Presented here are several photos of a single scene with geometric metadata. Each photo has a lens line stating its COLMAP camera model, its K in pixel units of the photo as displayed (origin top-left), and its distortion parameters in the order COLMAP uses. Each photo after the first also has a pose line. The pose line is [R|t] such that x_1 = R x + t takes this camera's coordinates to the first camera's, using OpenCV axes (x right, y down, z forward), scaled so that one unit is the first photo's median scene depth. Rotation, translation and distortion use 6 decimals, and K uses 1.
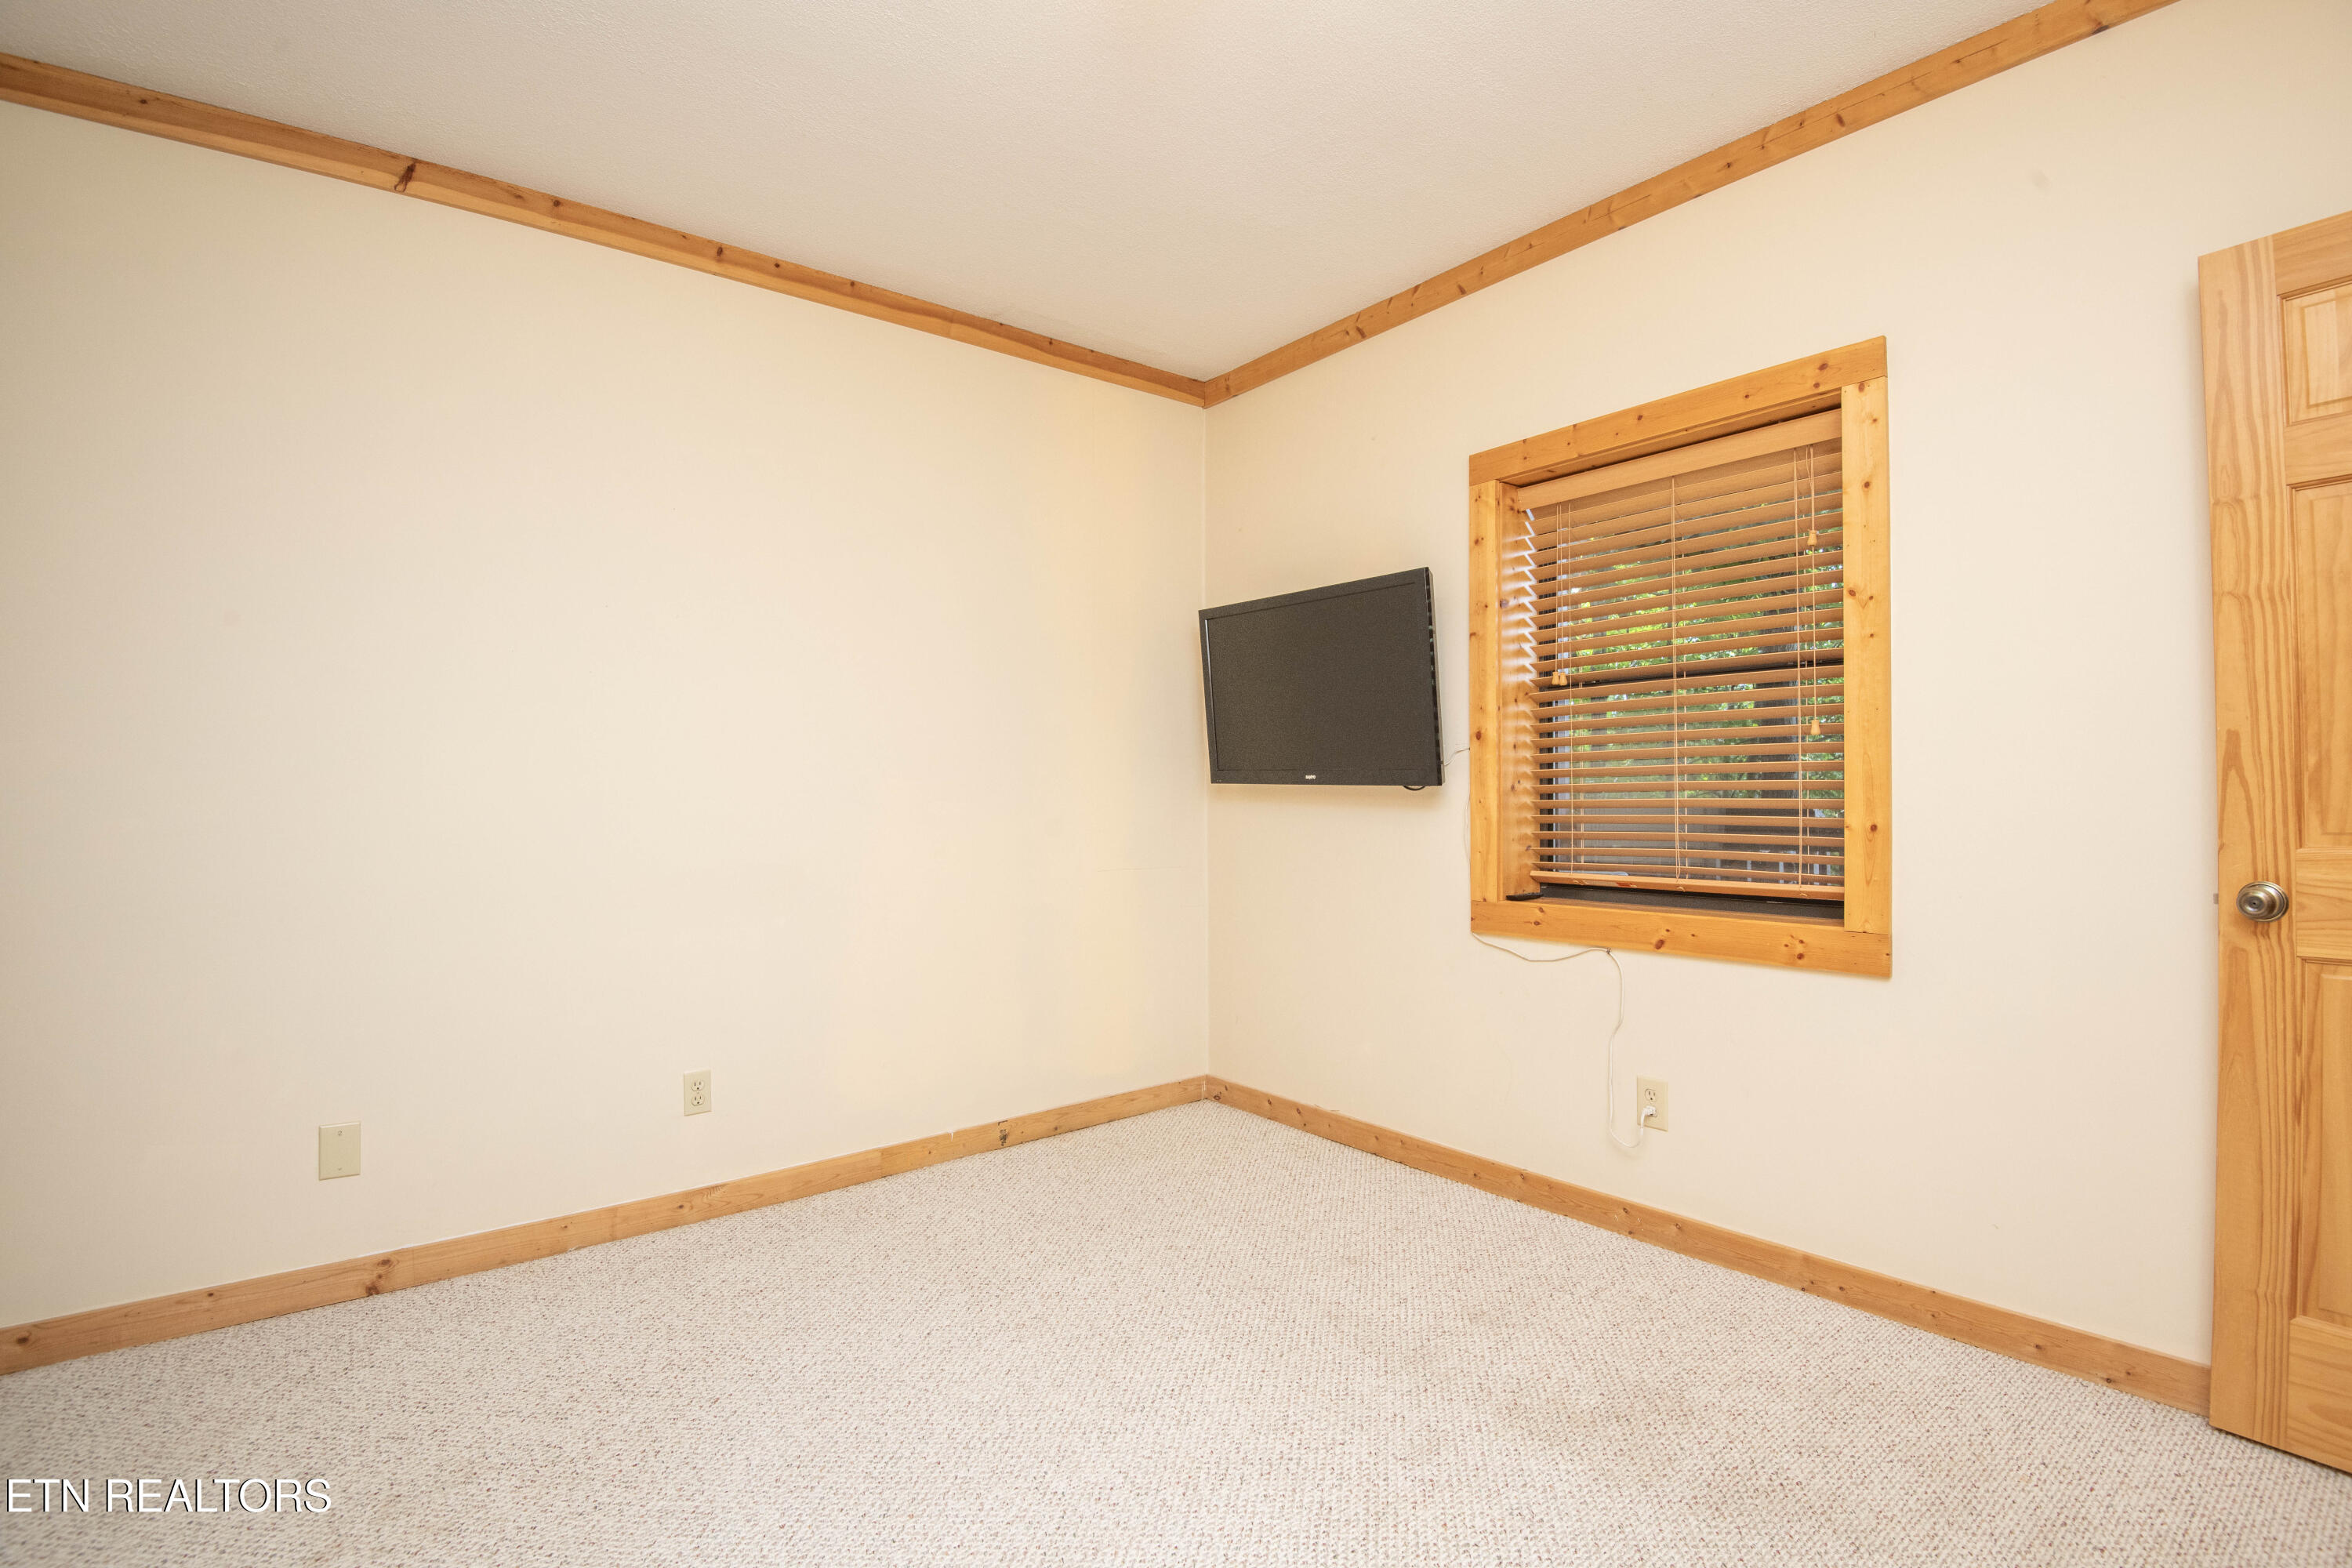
lens RADIAL K [[1086.5, 0, 1214.6], [0, 1086.5, 776.5], [0, 0, 1]] dist [-0.014276, -0.016048]
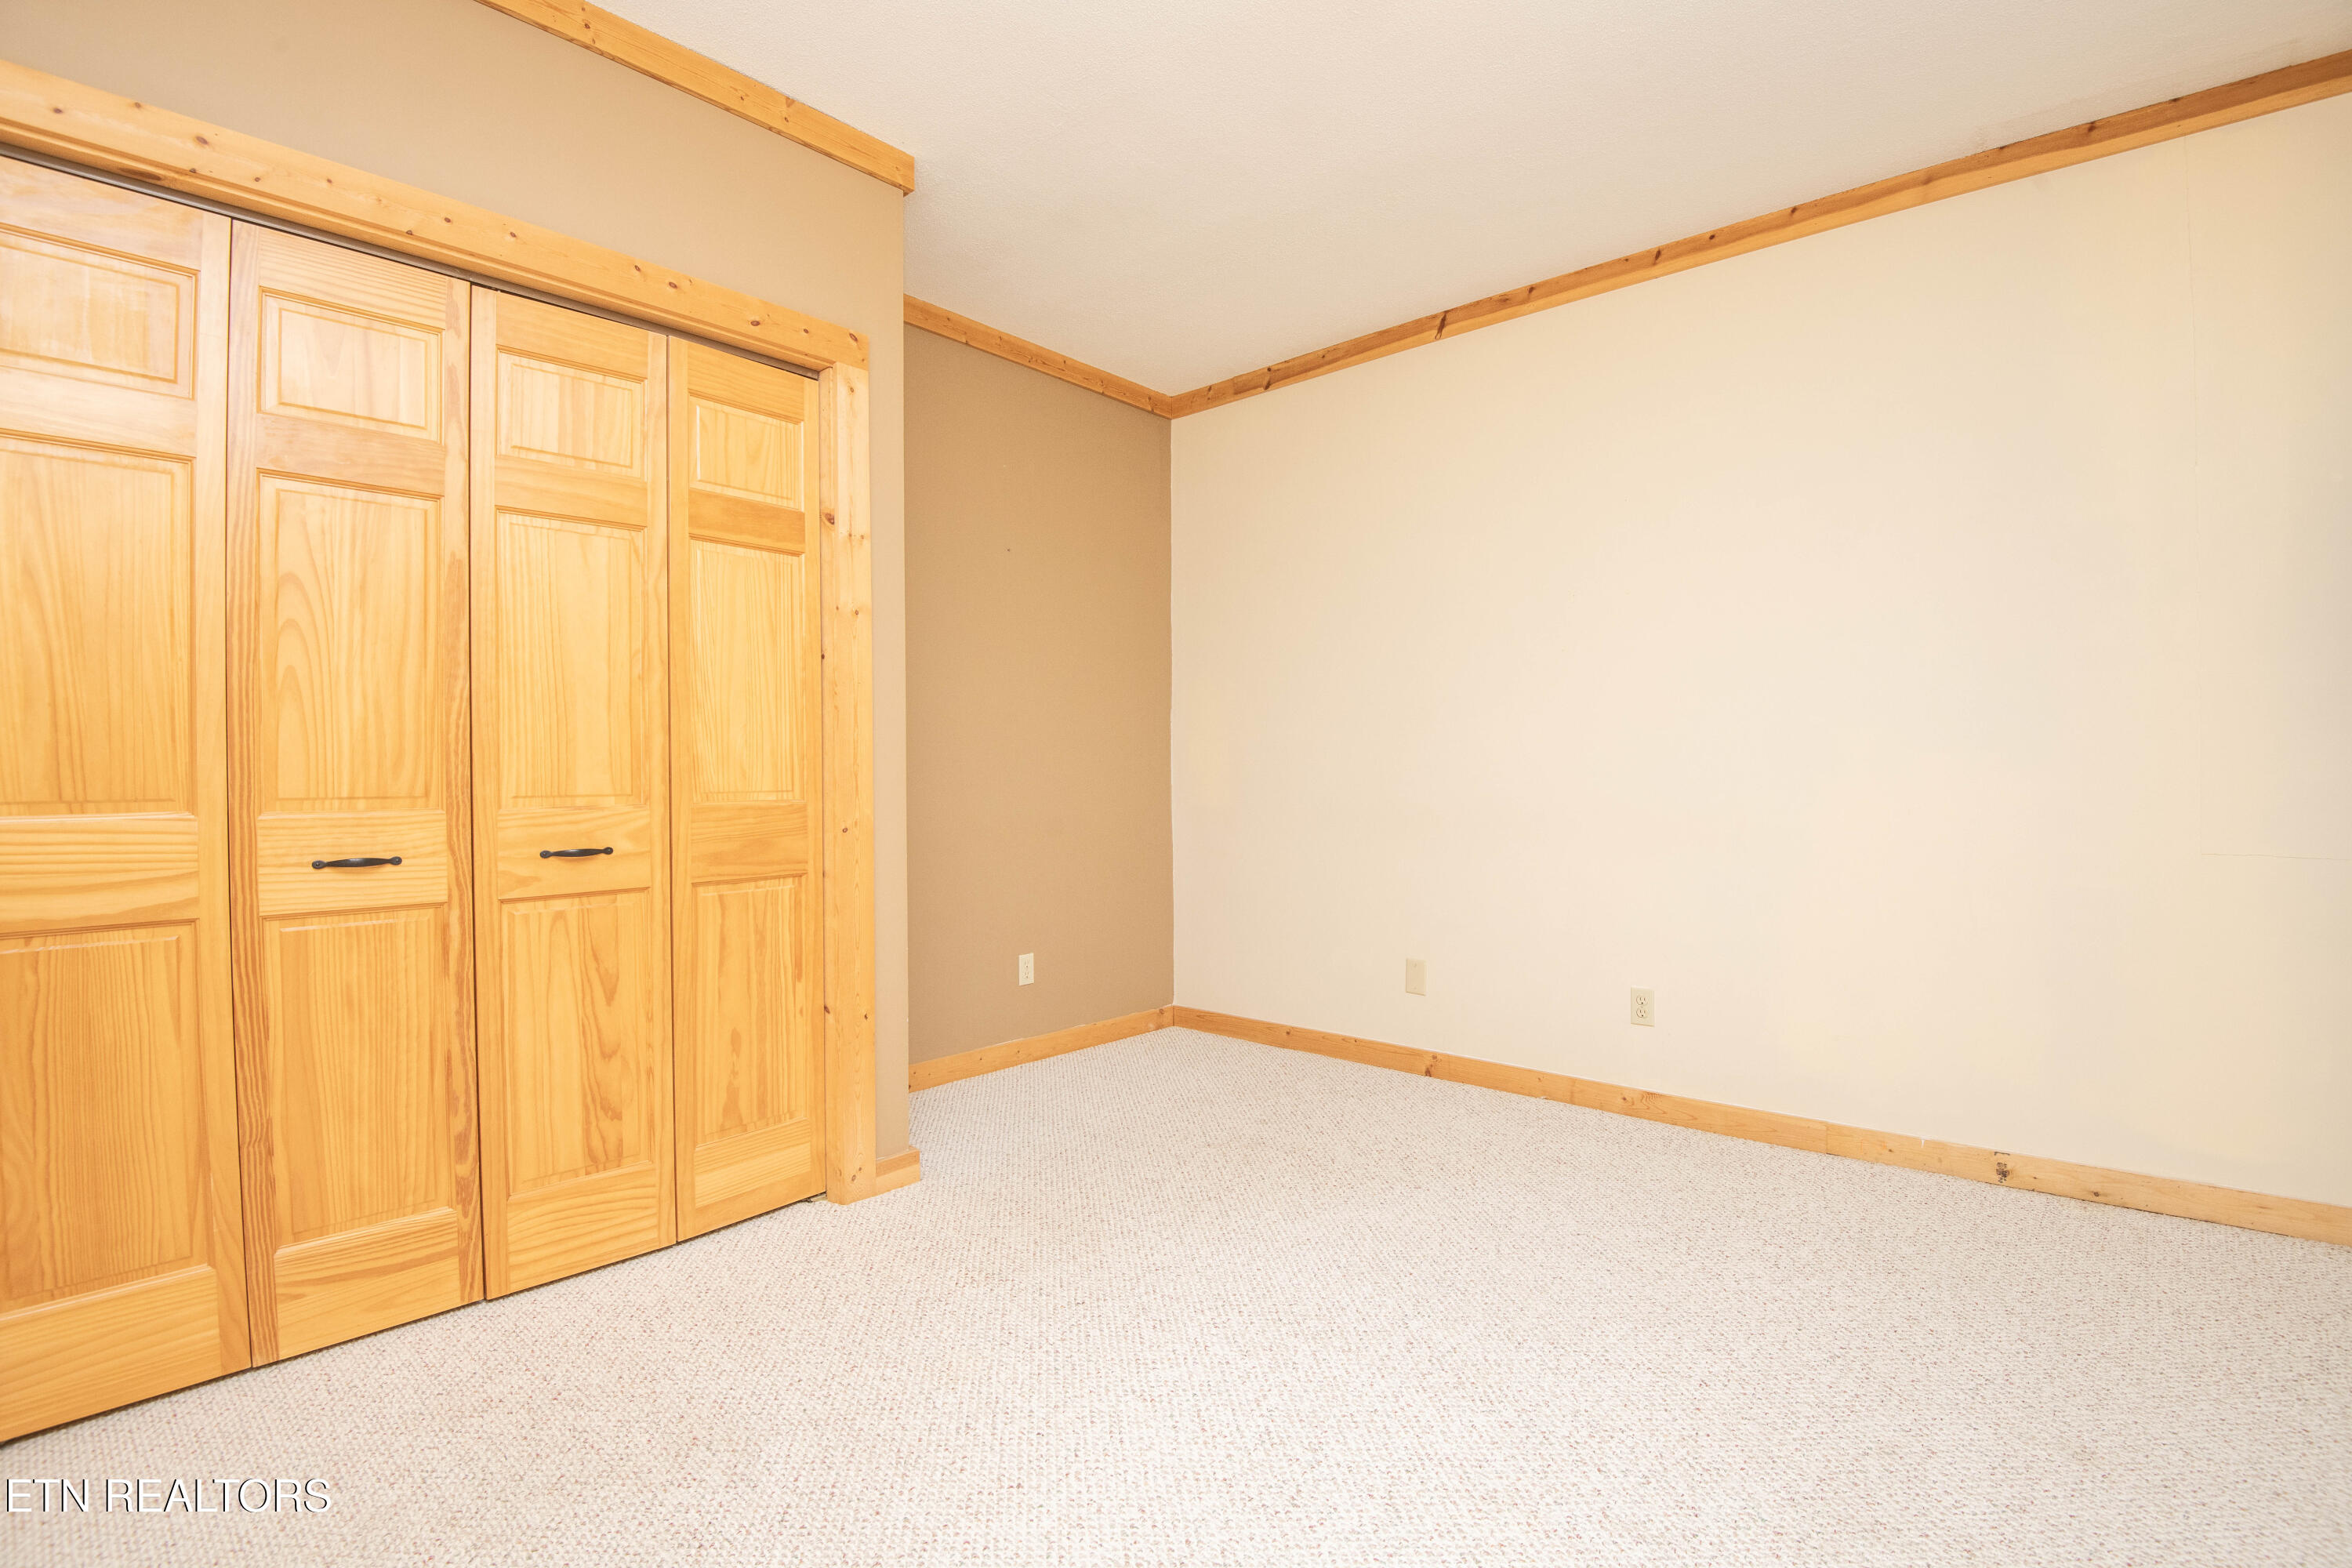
lens RADIAL K [[1086.5, 0, 1169.5], [0, 1086.5, 775.9], [0, 0, 1]] dist [-0.014276, -0.016048]
pose [[0.159077, 0.013960, -0.987167, 0.576445], [0.015643, 0.999739, 0.016659, 0.021352], [0.987142, -0.018092, 0.158817, 0.330486]]
